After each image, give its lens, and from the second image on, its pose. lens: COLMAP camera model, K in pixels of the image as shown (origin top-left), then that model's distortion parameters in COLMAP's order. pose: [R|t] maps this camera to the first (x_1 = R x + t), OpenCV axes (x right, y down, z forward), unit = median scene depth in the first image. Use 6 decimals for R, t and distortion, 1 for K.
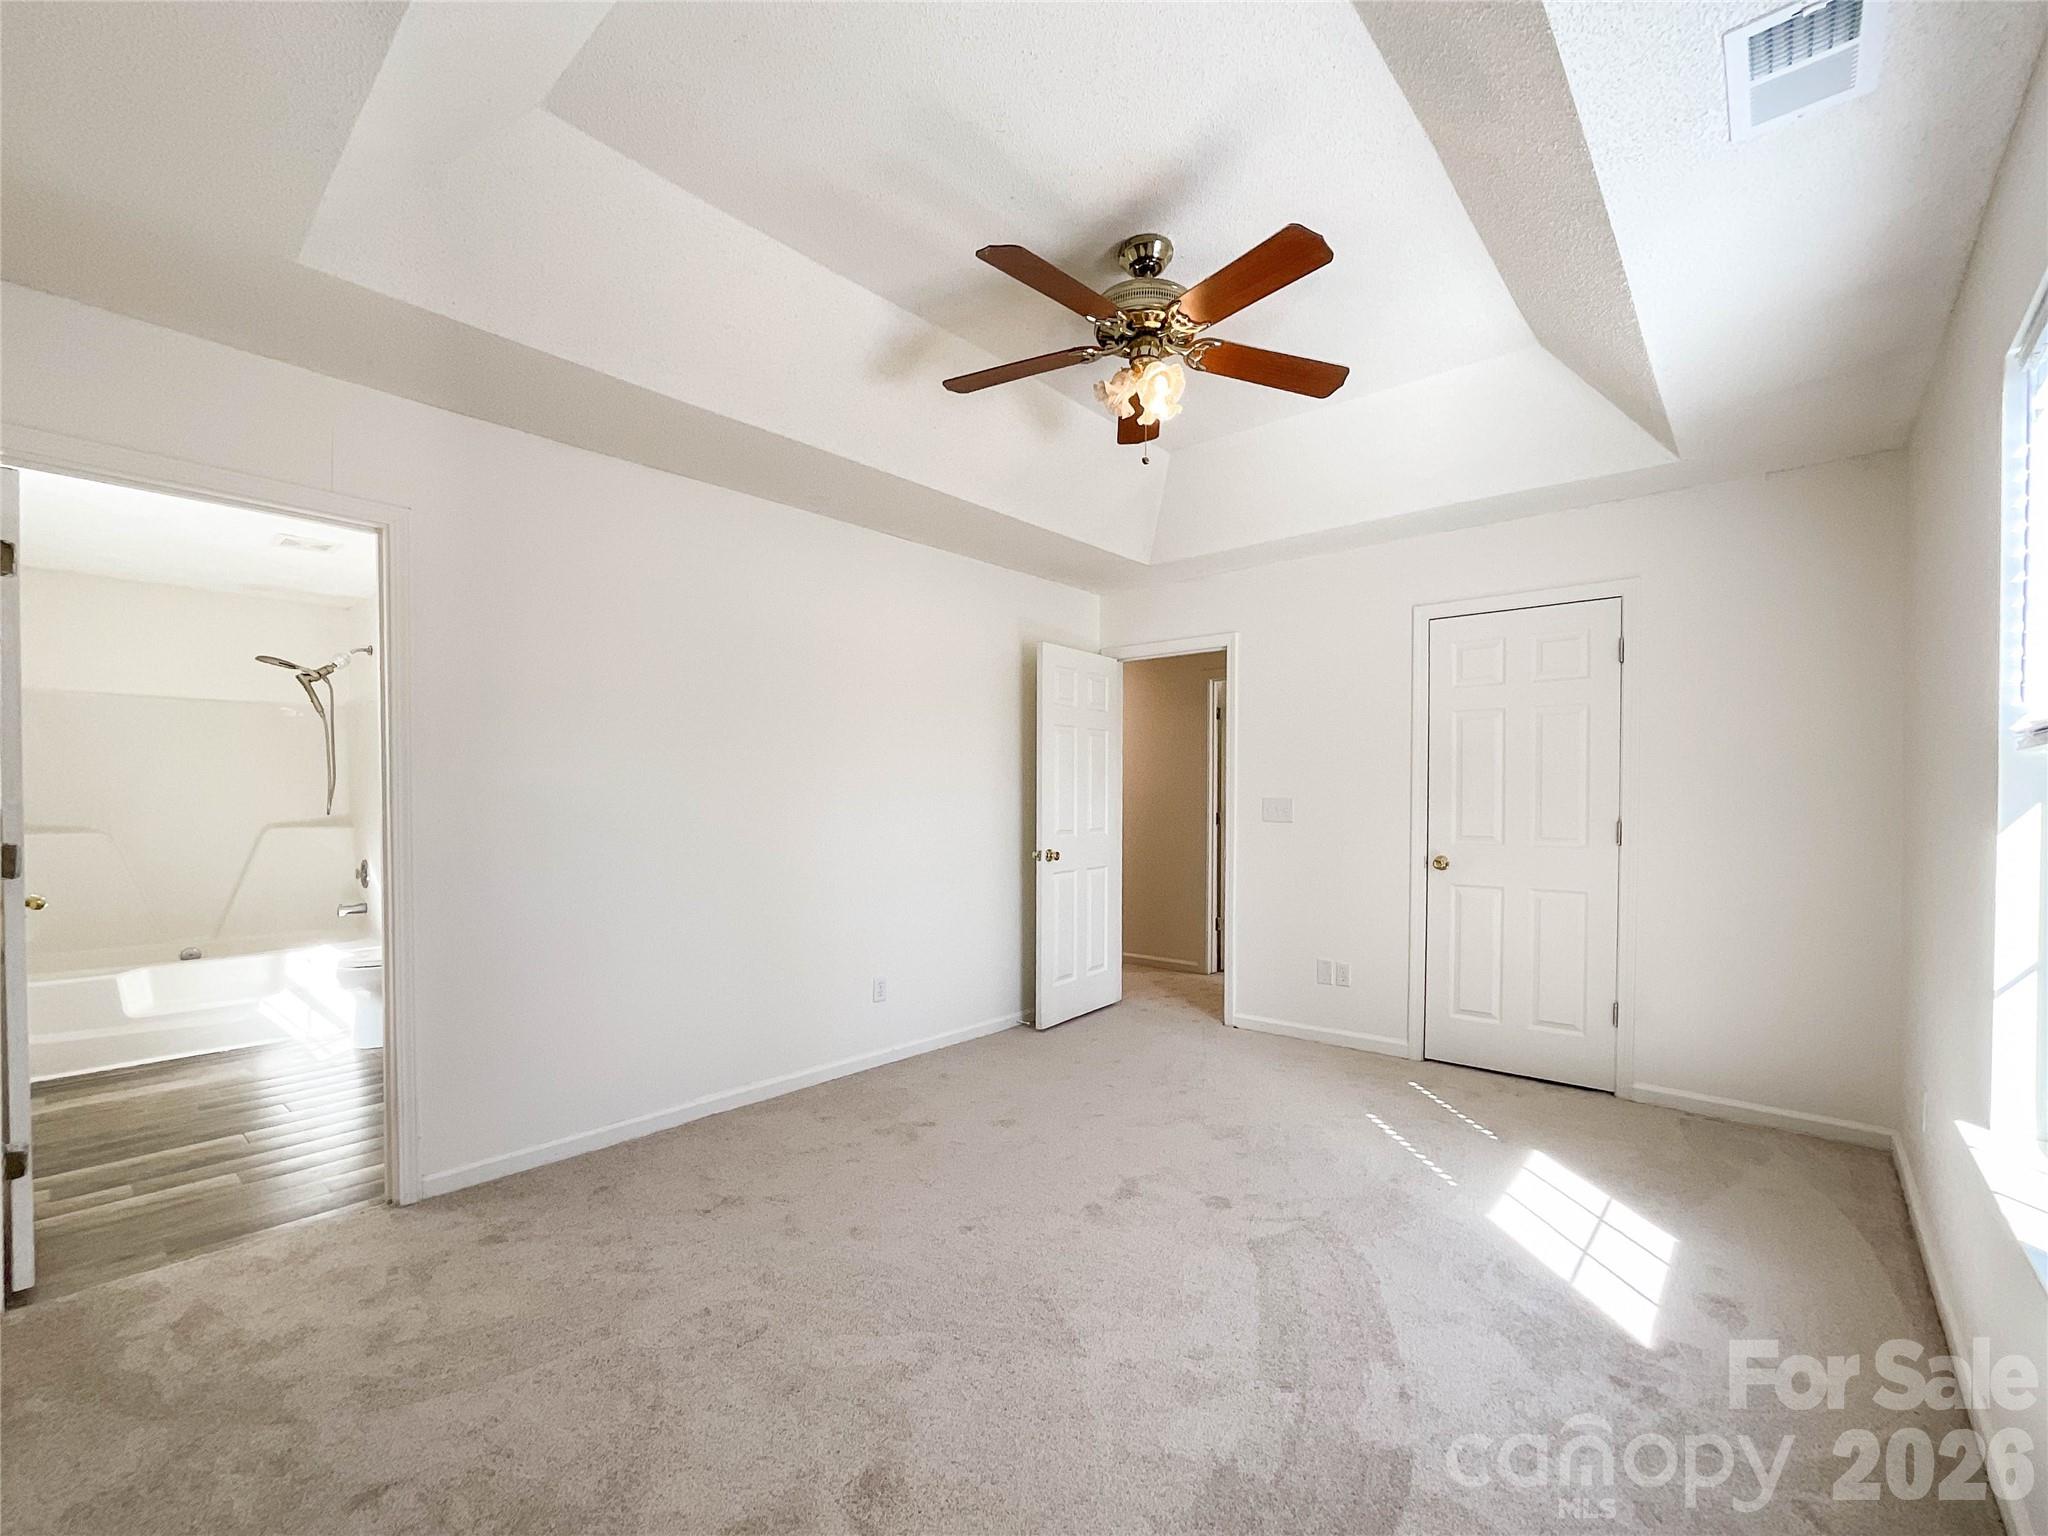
lens RADIAL K [[850.8, 0, 1031.2], [0, 850.8, 806.8], [0, 0, 1]] dist [-0.028782, 0.014046]
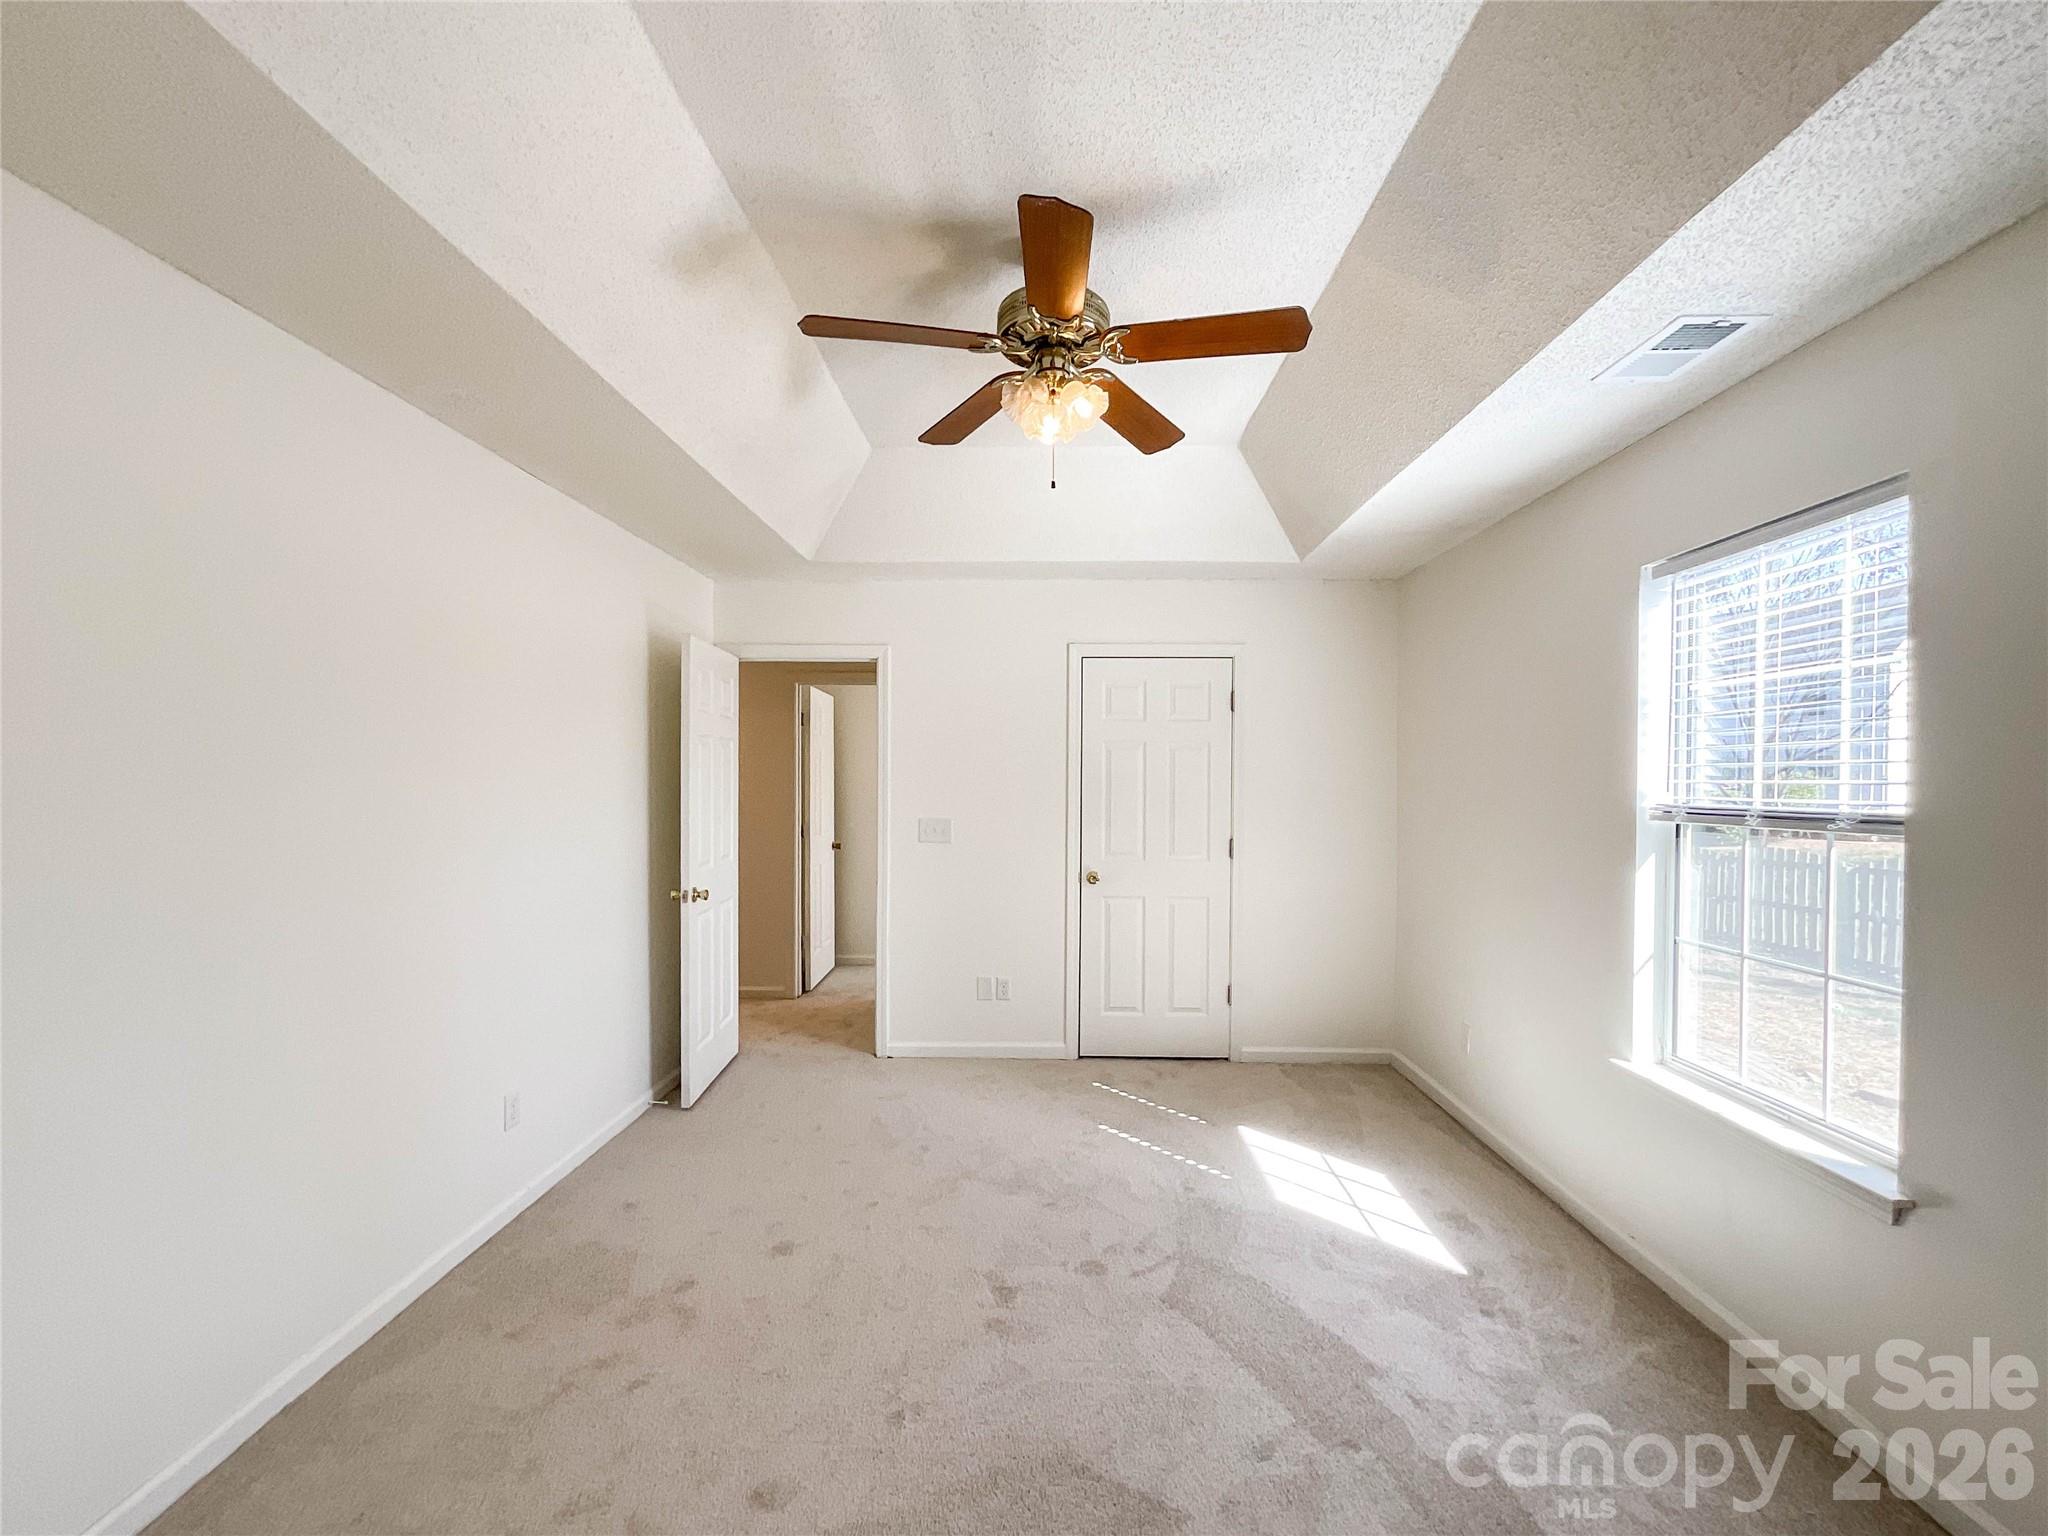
lens RADIAL K [[845.8, 0, 1006.4], [0, 845.8, 791.1], [0, 0, 1]] dist [-0.027320, 0.012629]
pose [[0.784698, -0.006400, 0.619846, -0.357186], [0.005027, 0.999980, 0.003962, -0.064415], [-0.619858, 0.000007, 0.784714, 0.247079]]
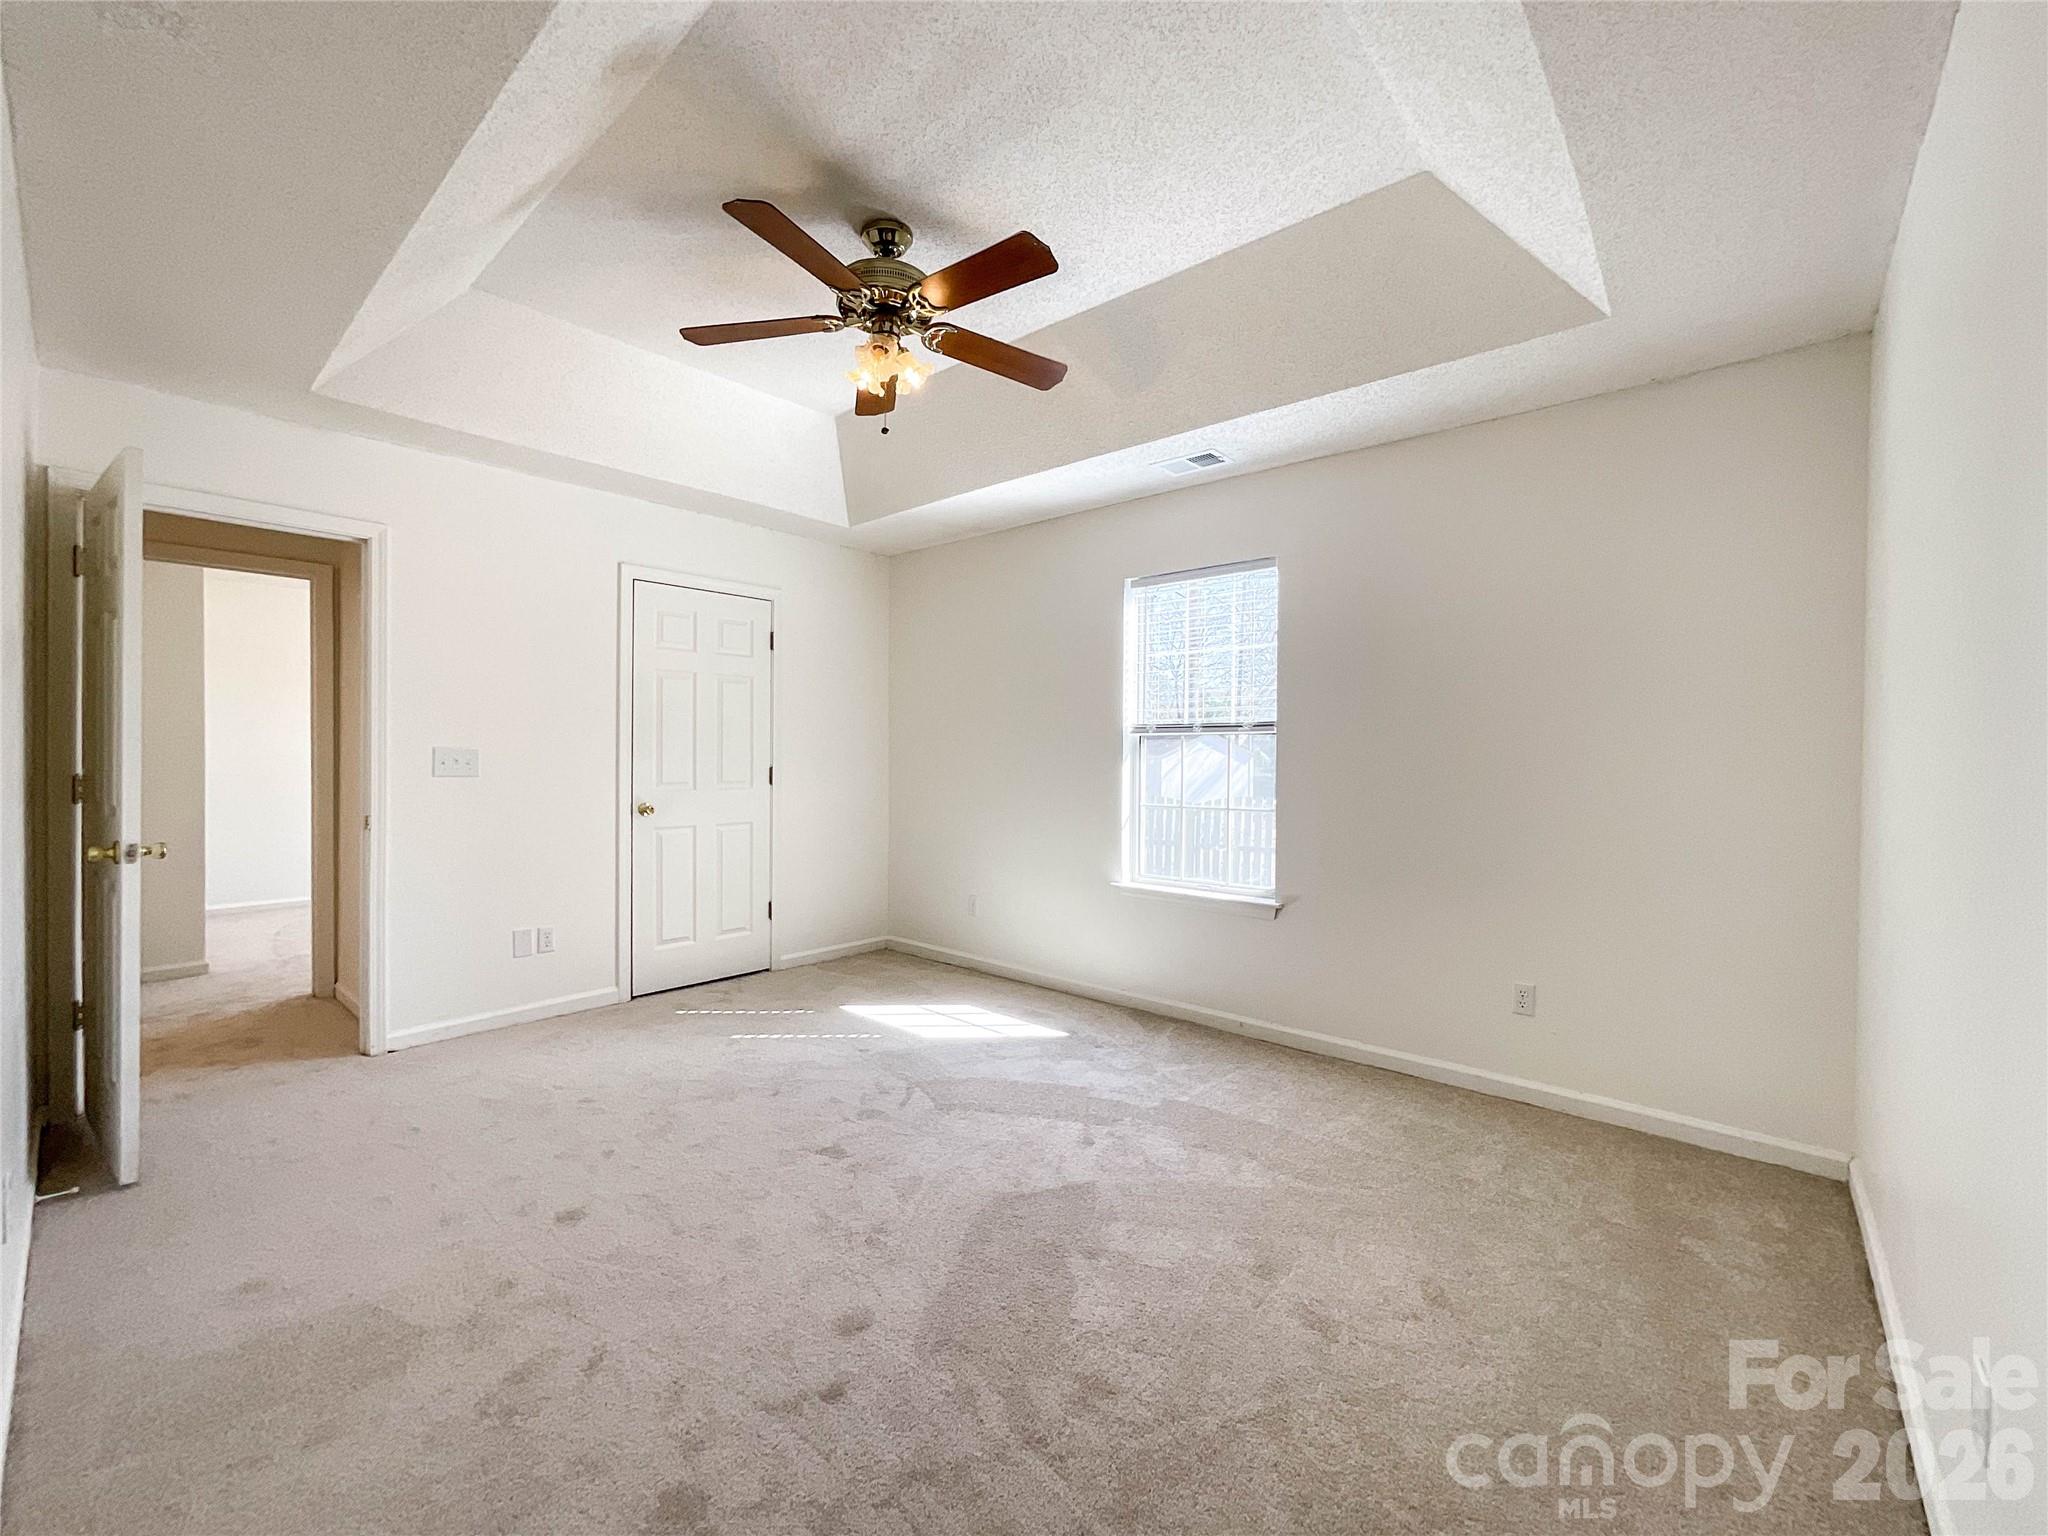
lens RADIAL K [[851.3, 0, 1014.7], [0, 851.3, 759.1], [0, 0, 1]] dist [-0.031138, 0.012451]
pose [[0.025747, -0.009684, 0.999622, -0.705488], [0.003282, 0.999949, 0.009603, -0.007134], [-0.999663, 0.003033, 0.025778, 0.620764]]
